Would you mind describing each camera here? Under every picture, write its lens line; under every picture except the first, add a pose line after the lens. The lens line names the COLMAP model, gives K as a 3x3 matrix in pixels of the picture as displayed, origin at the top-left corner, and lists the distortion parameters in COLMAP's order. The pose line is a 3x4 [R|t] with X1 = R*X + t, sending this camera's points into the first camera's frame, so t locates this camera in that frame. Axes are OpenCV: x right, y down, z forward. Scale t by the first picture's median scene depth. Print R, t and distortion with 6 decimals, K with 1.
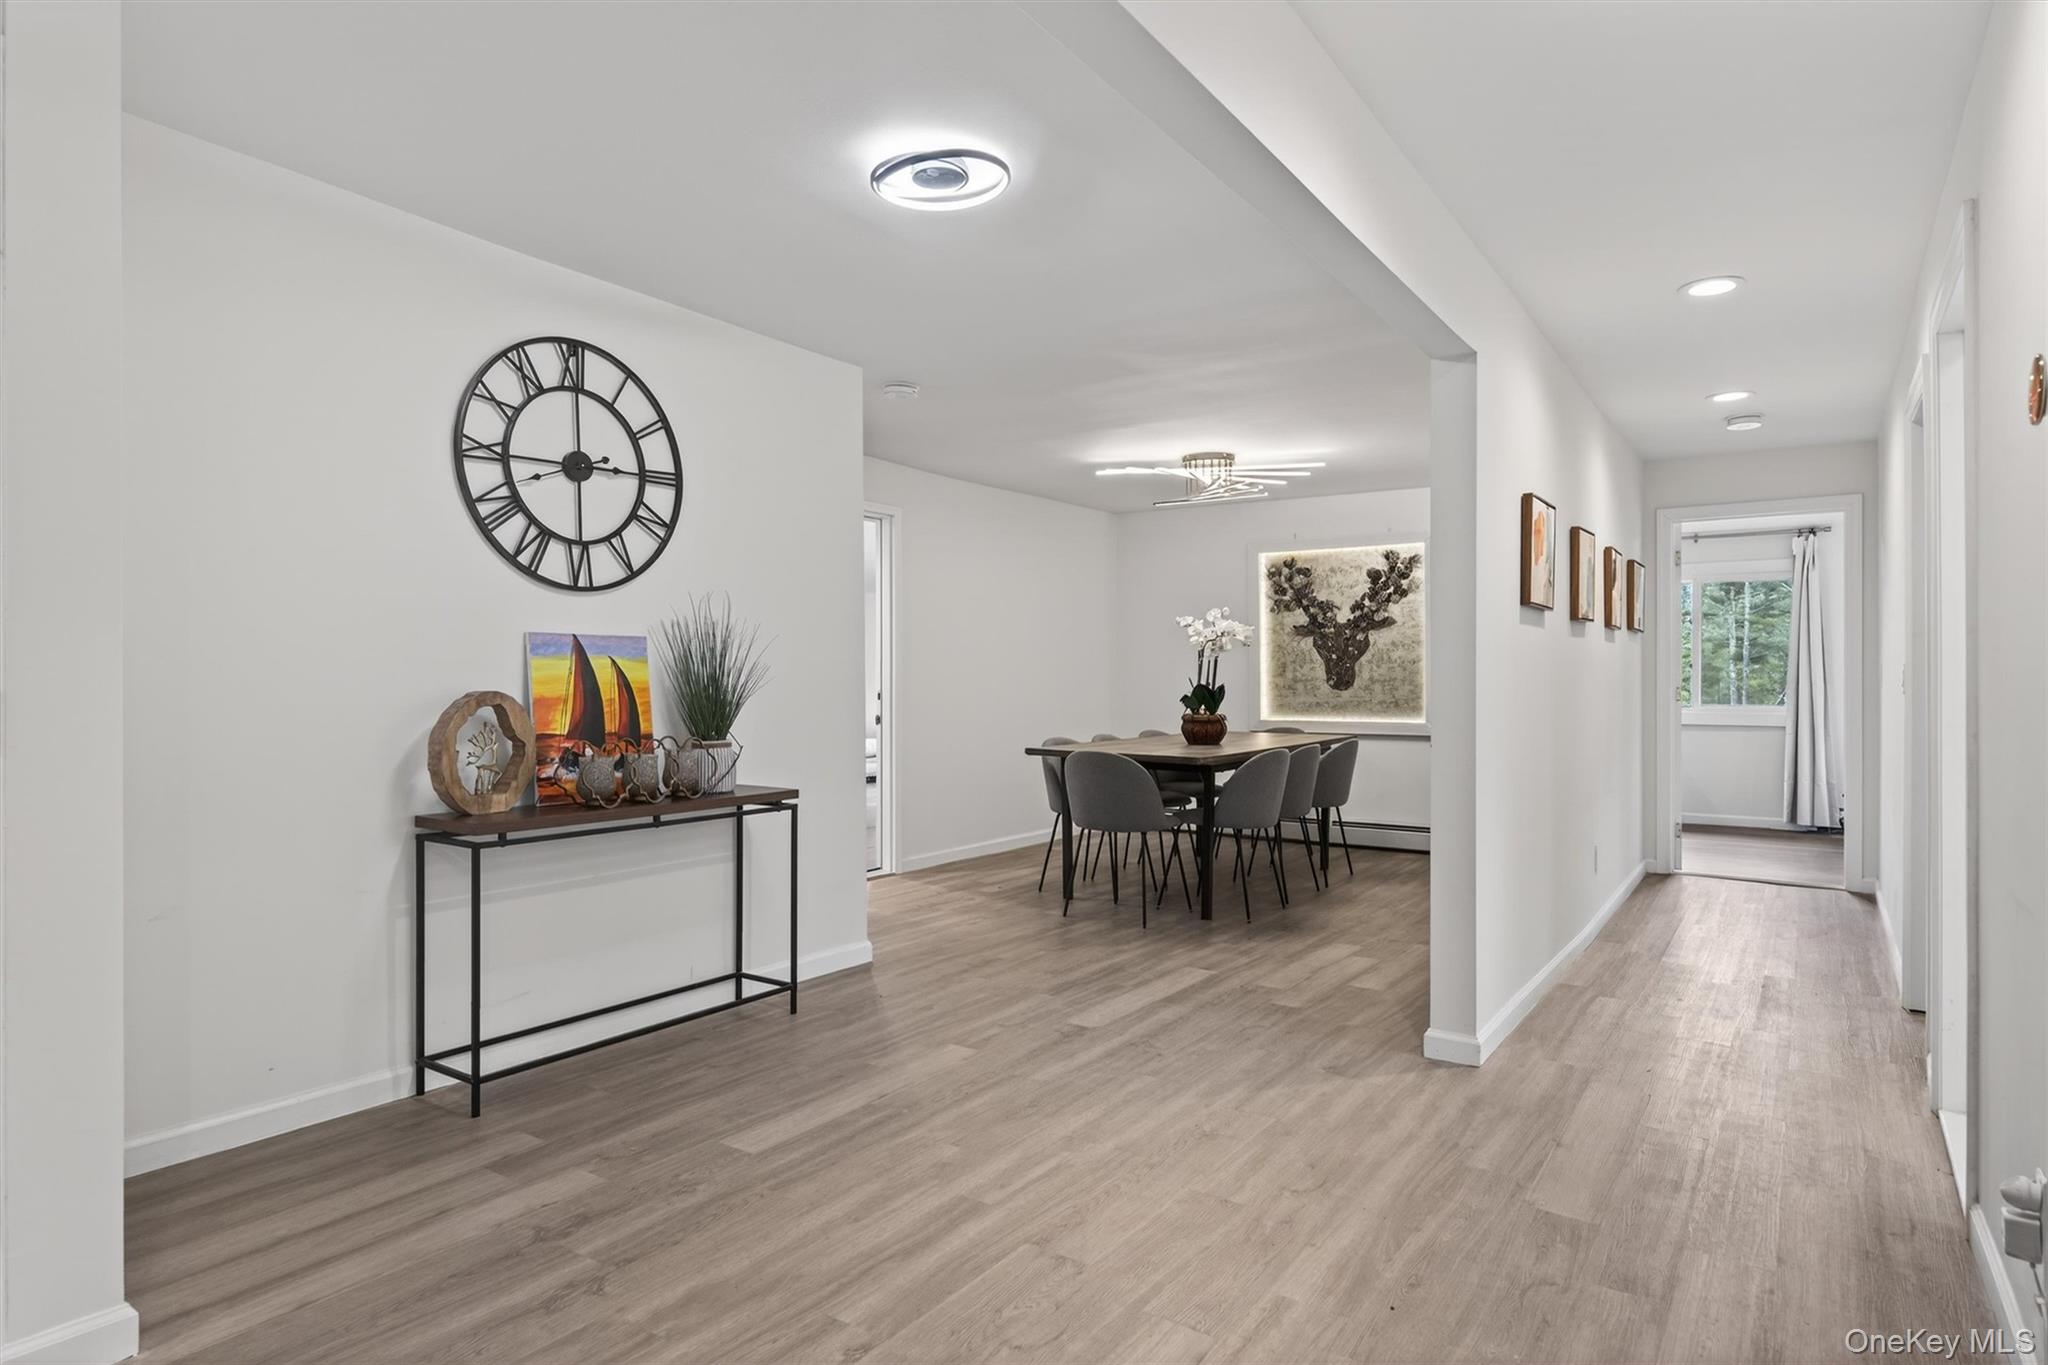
lens RADIAL K [[1017.7, 0, 1014.0], [0, 1017.7, 686.5], [0, 0, 1]] dist [-0.021883, -0.000194]
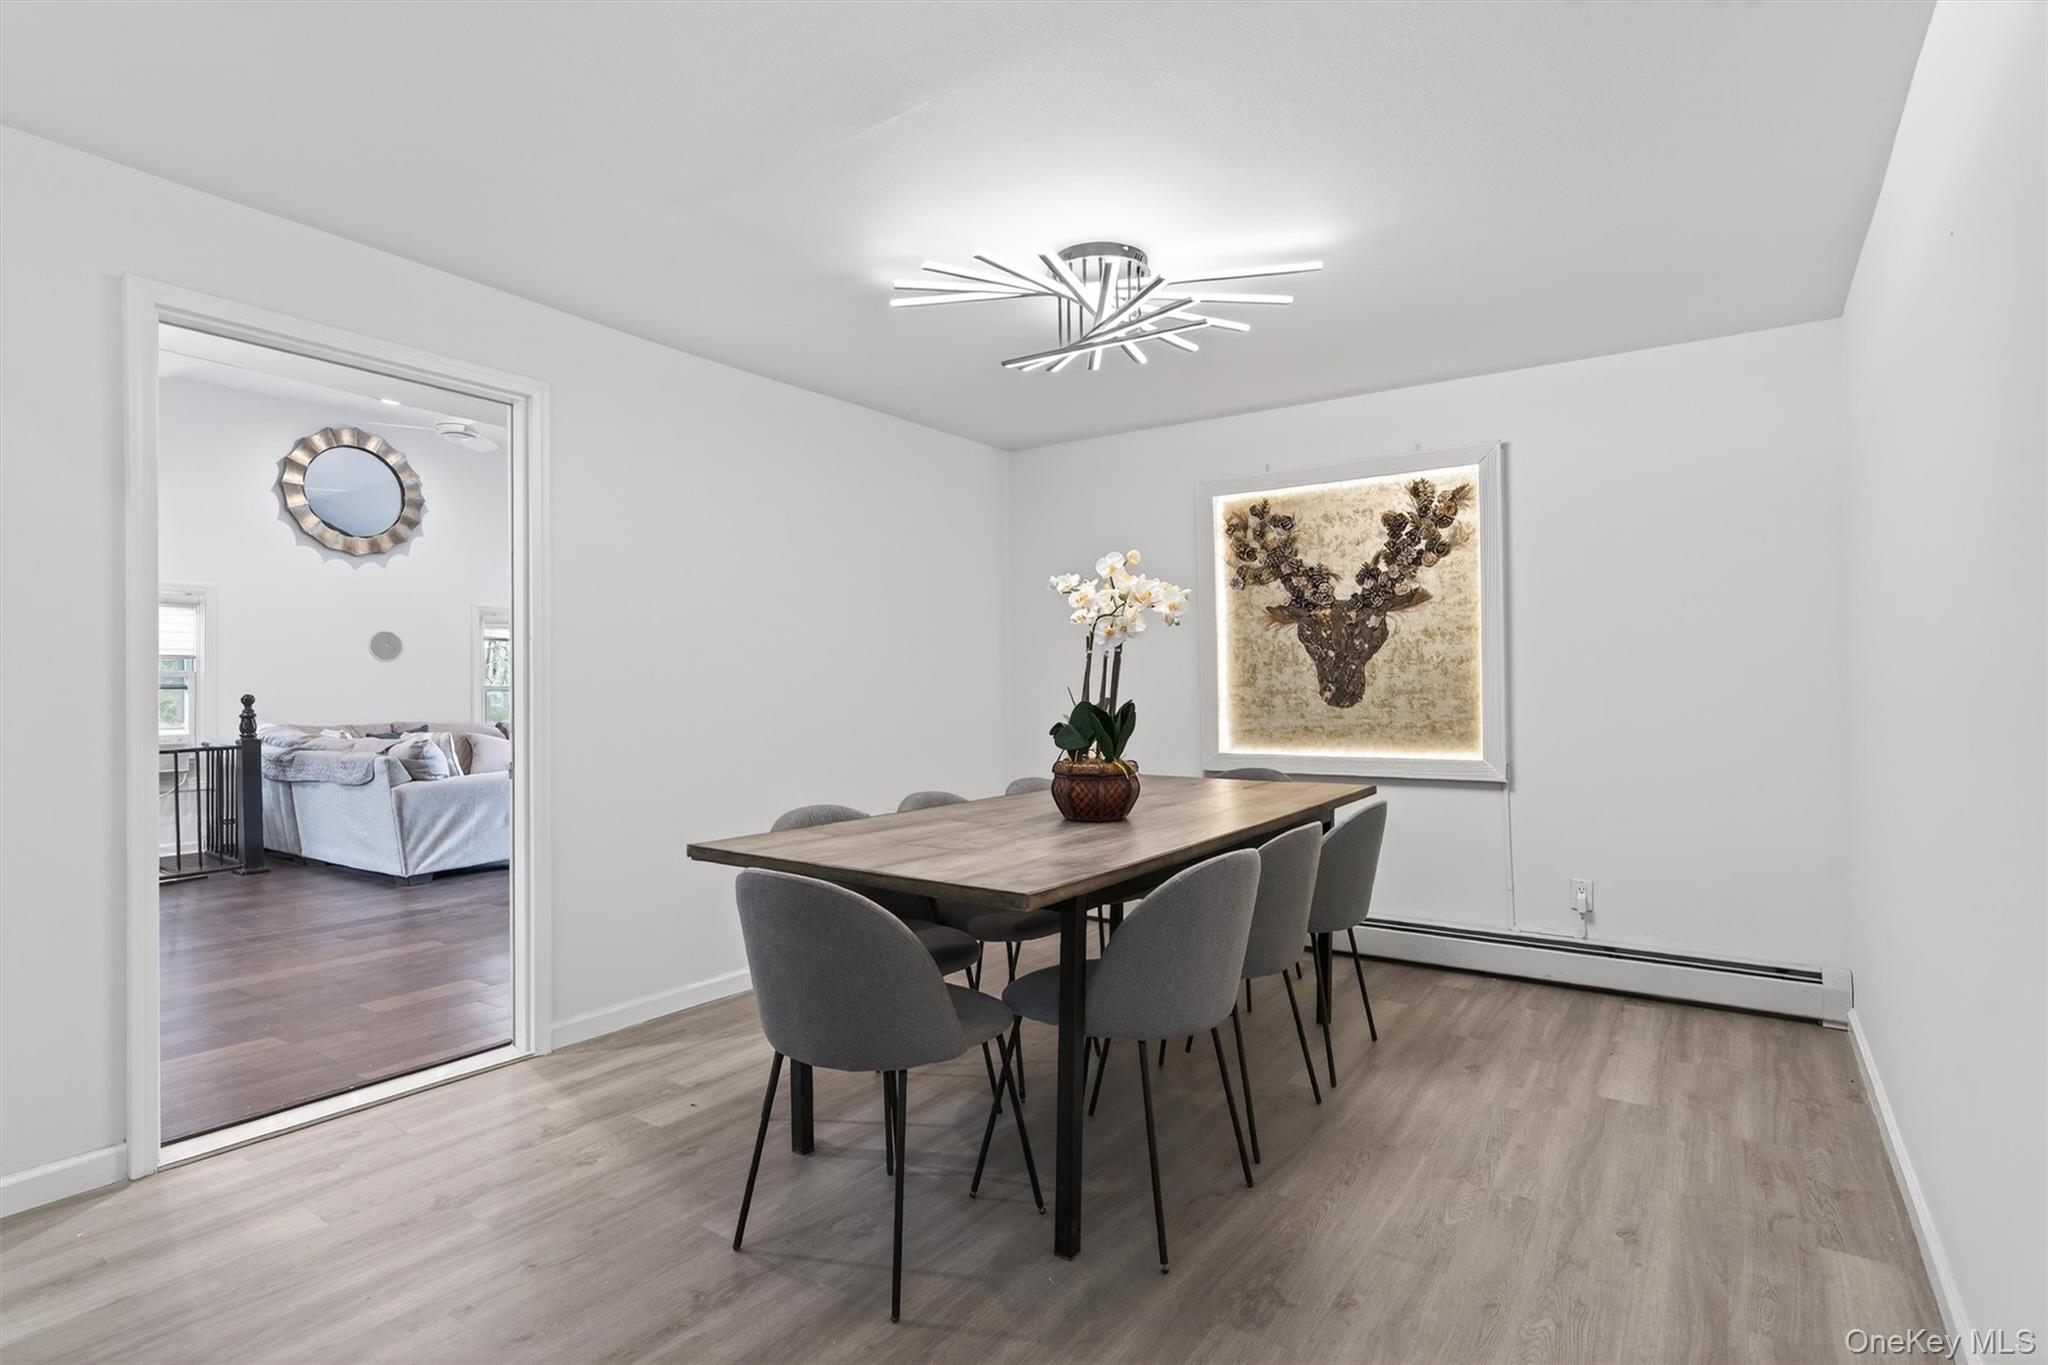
lens RADIAL K [[1017.7, 0, 1031.6], [0, 1017.7, 682.1], [0, 0, 1]] dist [-0.021883, -0.000194]
pose [[0.999228, -0.007969, 0.038471, 0.106071], [0.008601, 0.999830, -0.016281, -0.003280], [-0.038335, 0.016600, 0.999127, 0.382356]]
